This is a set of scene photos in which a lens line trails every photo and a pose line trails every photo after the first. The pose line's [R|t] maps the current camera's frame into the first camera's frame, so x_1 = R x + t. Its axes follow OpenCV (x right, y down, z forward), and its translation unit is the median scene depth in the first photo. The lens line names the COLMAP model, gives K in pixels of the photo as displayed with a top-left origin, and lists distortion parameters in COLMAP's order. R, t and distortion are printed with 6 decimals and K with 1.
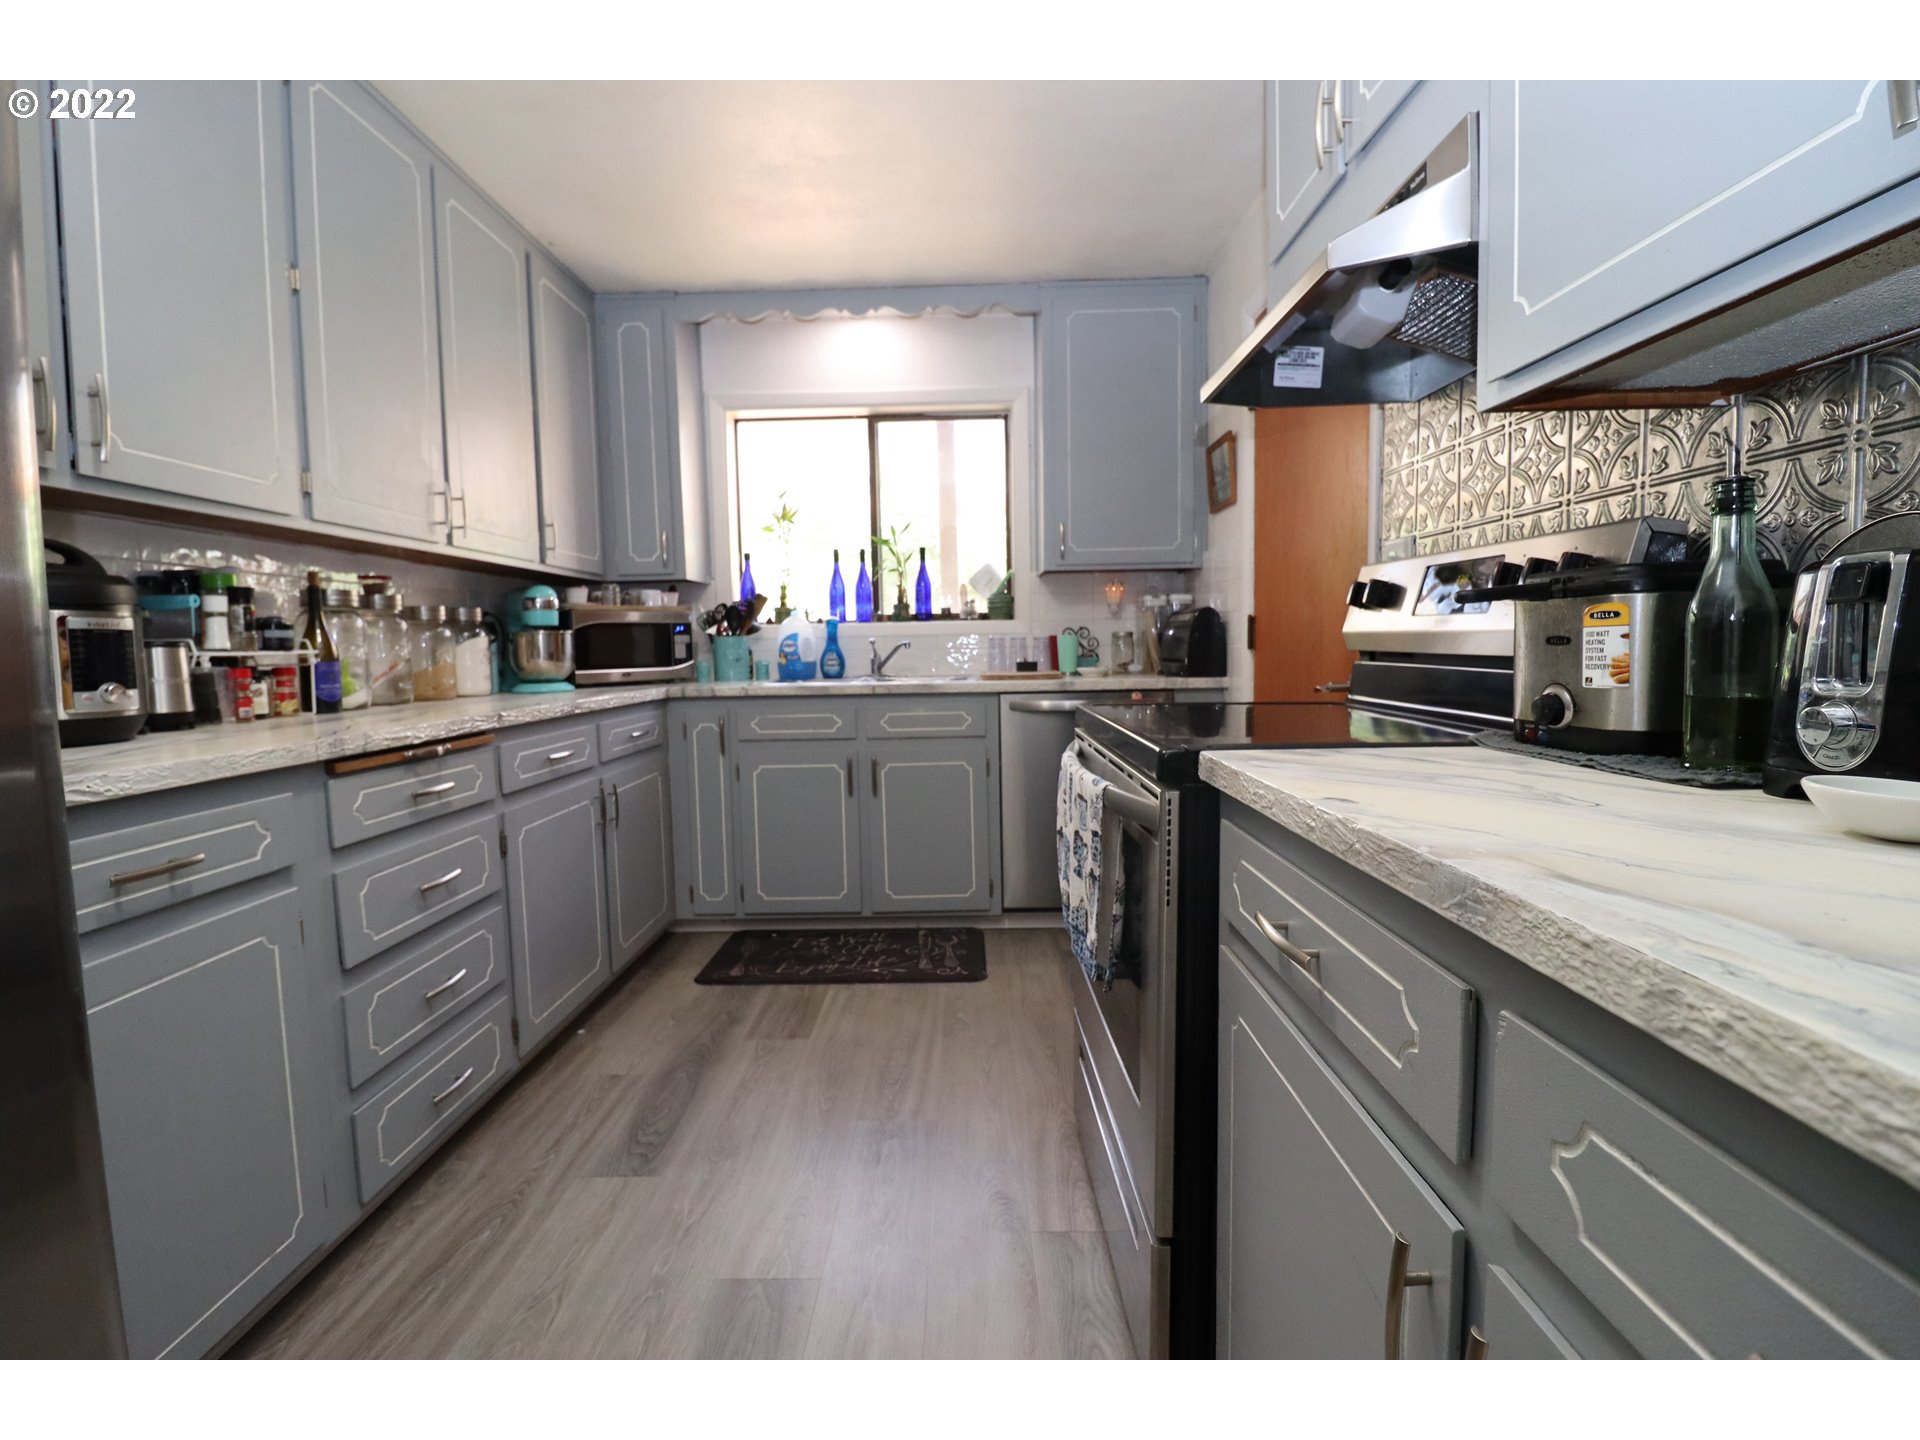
lens RADIAL K [[879.5, 0, 960.0], [0, 879.5, 720.0], [0, 0, 1]] dist [0.010471, 0.000097]
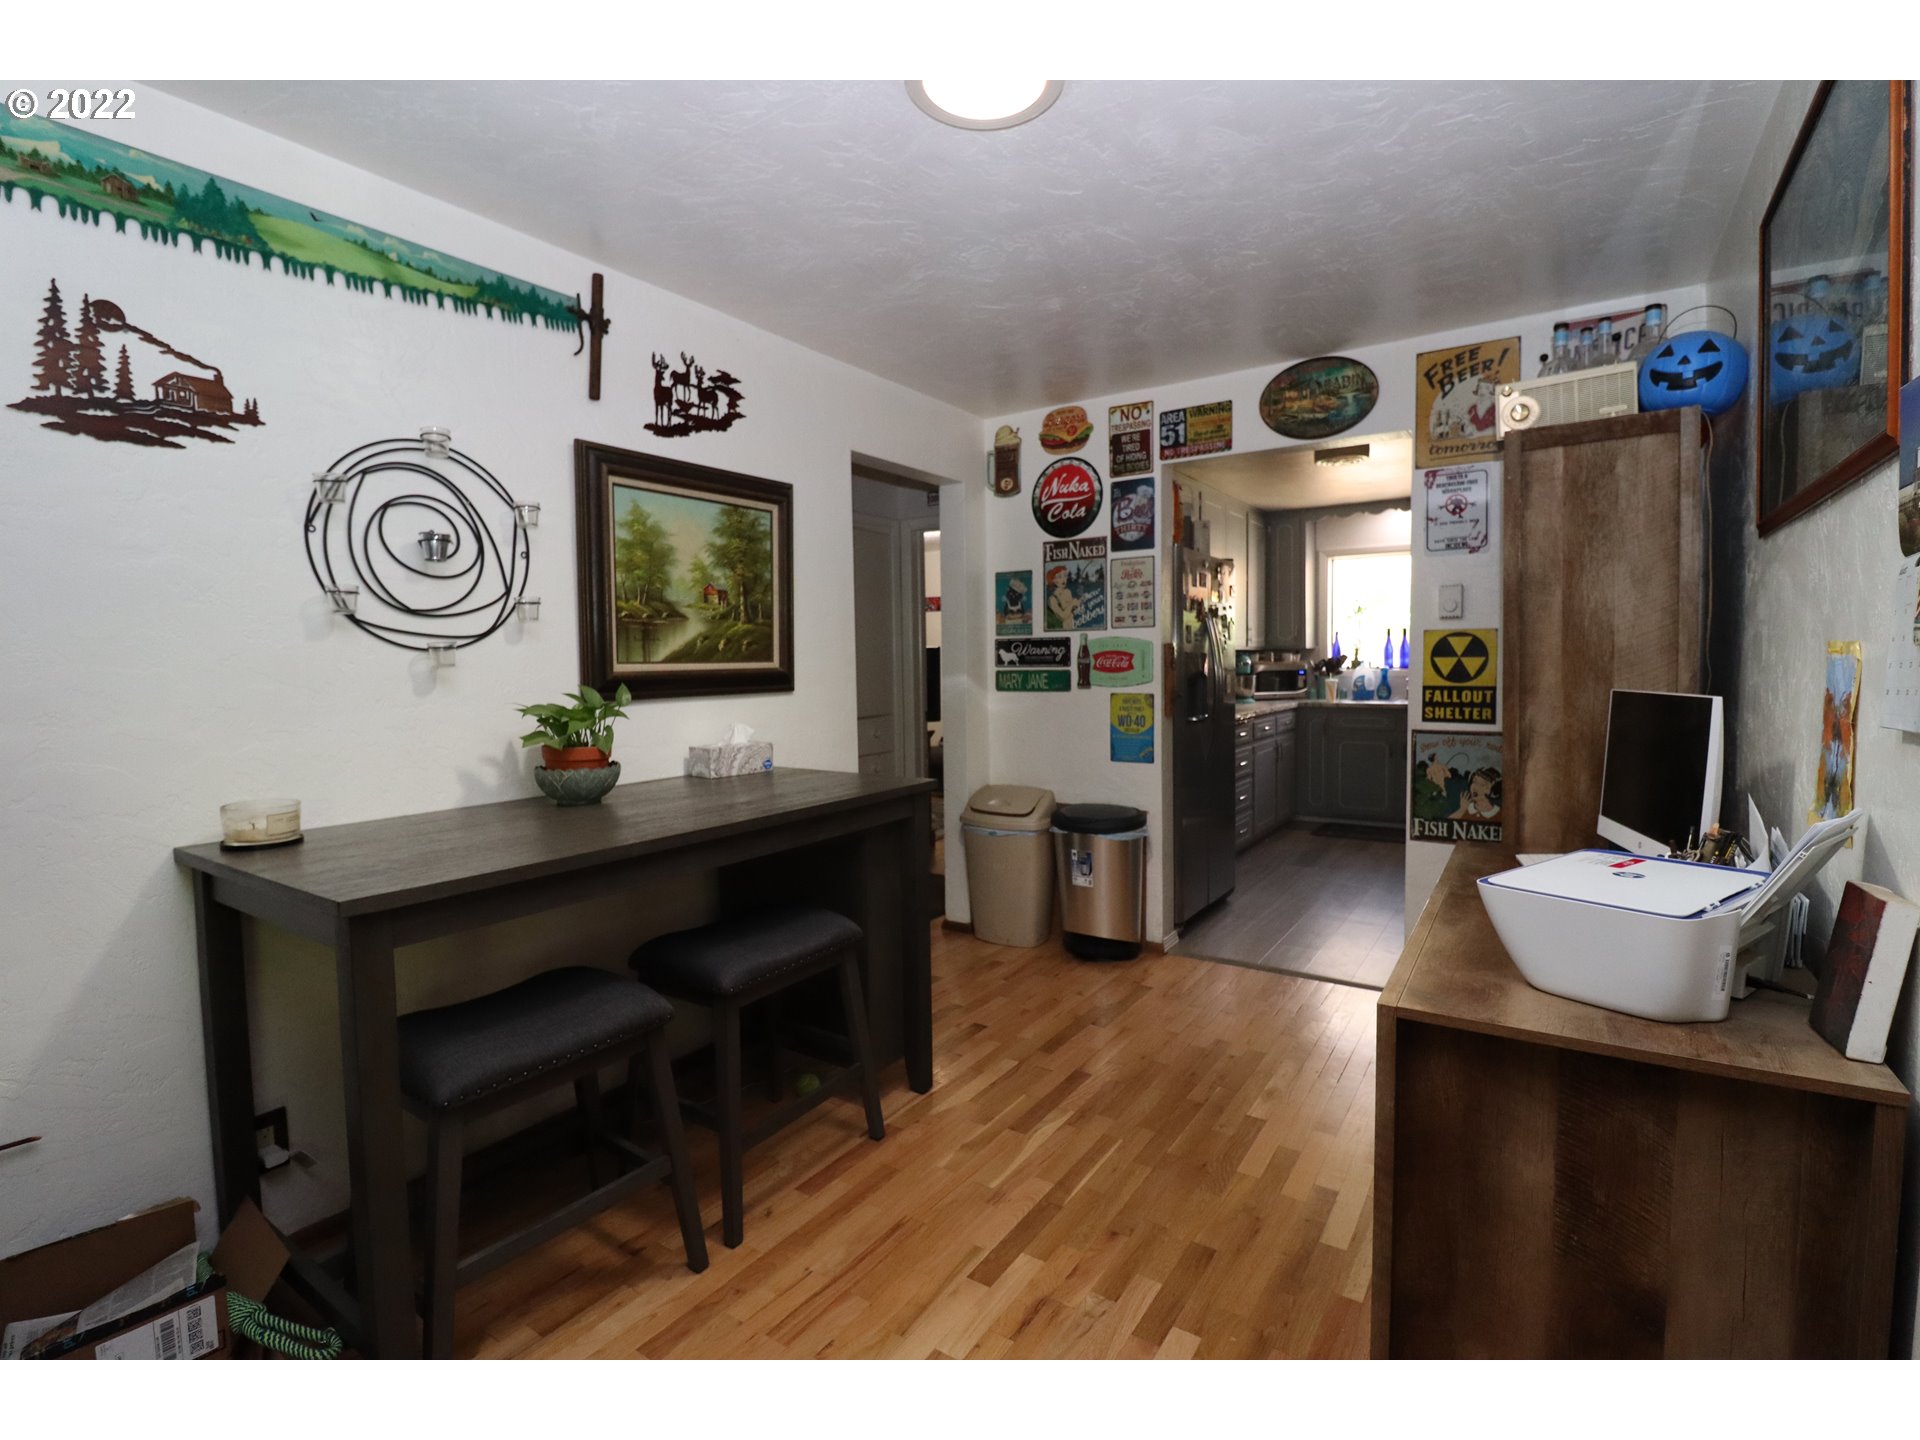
lens RADIAL K [[879.5, 0, 960.0], [0, 879.5, 720.0], [0, 0, 1]] dist [0.010471, 0.000097]
pose [[0.835556, 0.043387, -0.547689, 0.135691], [-0.049826, 0.998753, 0.003105, 0.037312], [0.547141, 0.024695, 0.836676, -1.093043]]
